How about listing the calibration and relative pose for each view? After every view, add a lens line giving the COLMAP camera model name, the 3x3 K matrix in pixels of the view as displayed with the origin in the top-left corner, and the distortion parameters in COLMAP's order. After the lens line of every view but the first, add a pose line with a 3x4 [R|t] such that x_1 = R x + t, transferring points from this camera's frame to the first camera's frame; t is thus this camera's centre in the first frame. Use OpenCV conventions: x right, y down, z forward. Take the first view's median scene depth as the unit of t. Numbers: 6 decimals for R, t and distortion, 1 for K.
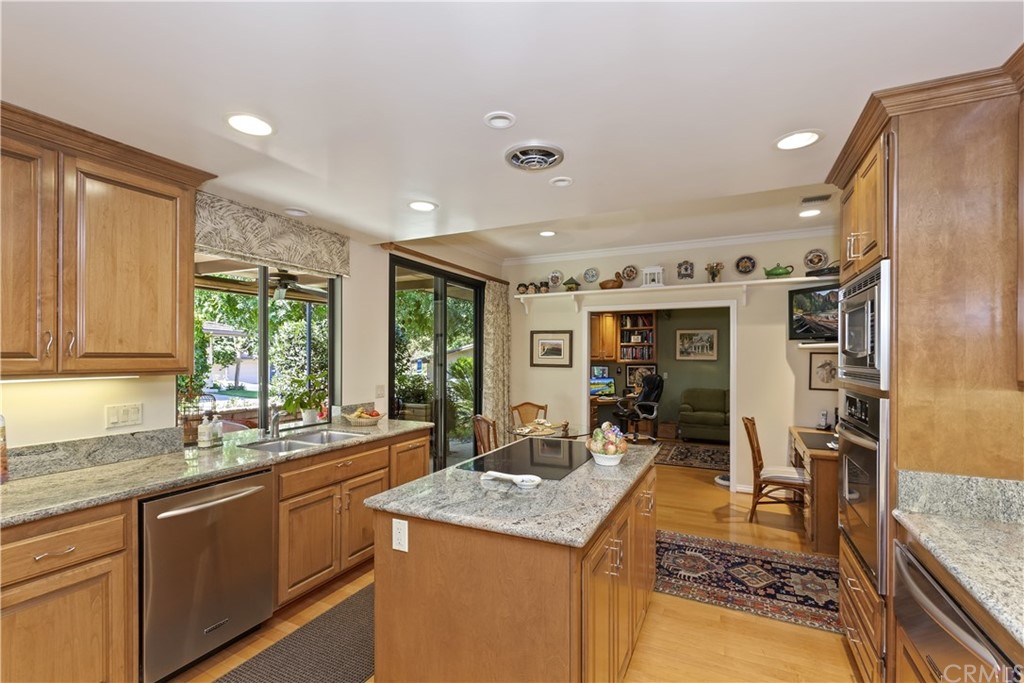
lens RADIAL K [[473.4, 0, 486.4], [0, 473.4, 355.6], [0, 0, 1]] dist [-0.000687, -0.000169]
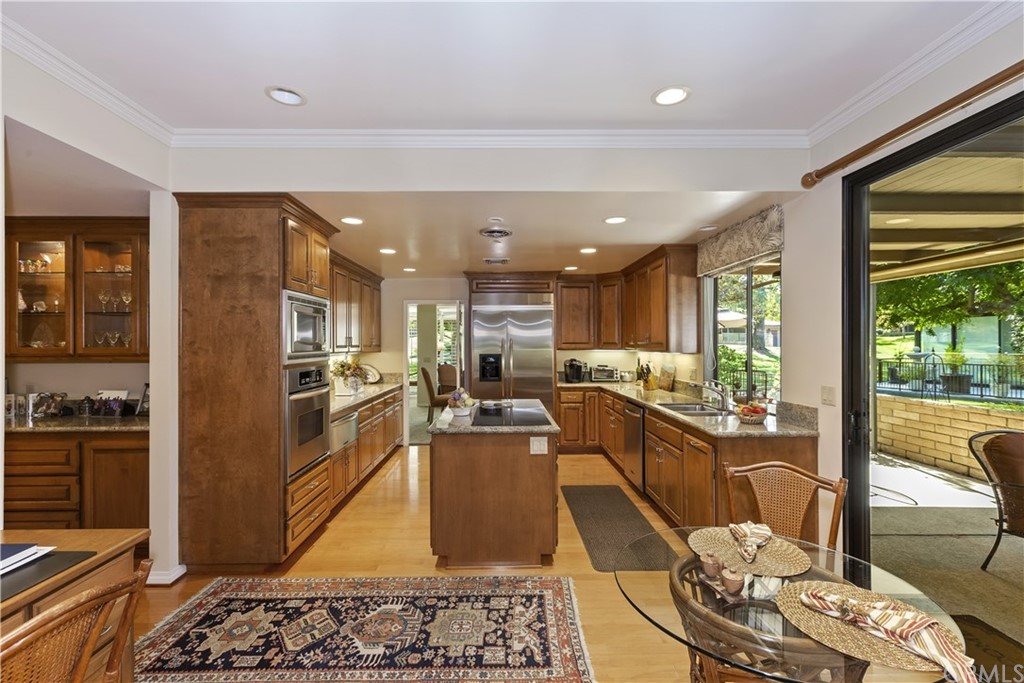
lens RADIAL K [[491.3, 0, 510.5], [0, 491.3, 336.9], [0, 0, 1]] dist [0.001742, 0.000350]
pose [[-0.877813, -0.006178, -0.478963, 0.653665], [-0.003098, 0.999969, -0.007222, -0.002299], [0.478993, -0.004856, -0.877805, 1.839538]]
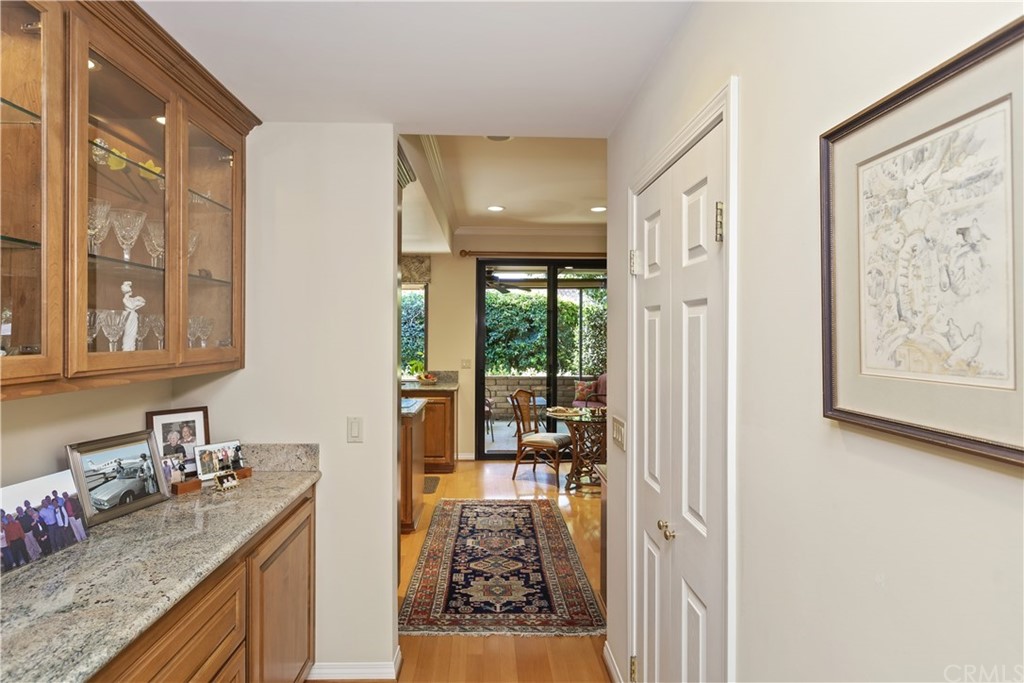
lens RADIAL K [[505.2, 0, 508.4], [0, 505.2, 336.5], [0, 0, 1]] dist [-0.001014, -0.000026]
pose [[0.495201, -0.008318, -0.868739, 1.497454], [-0.000834, 0.999949, -0.010050, -0.009887], [0.868778, 0.005701, 0.495169, 0.484828]]
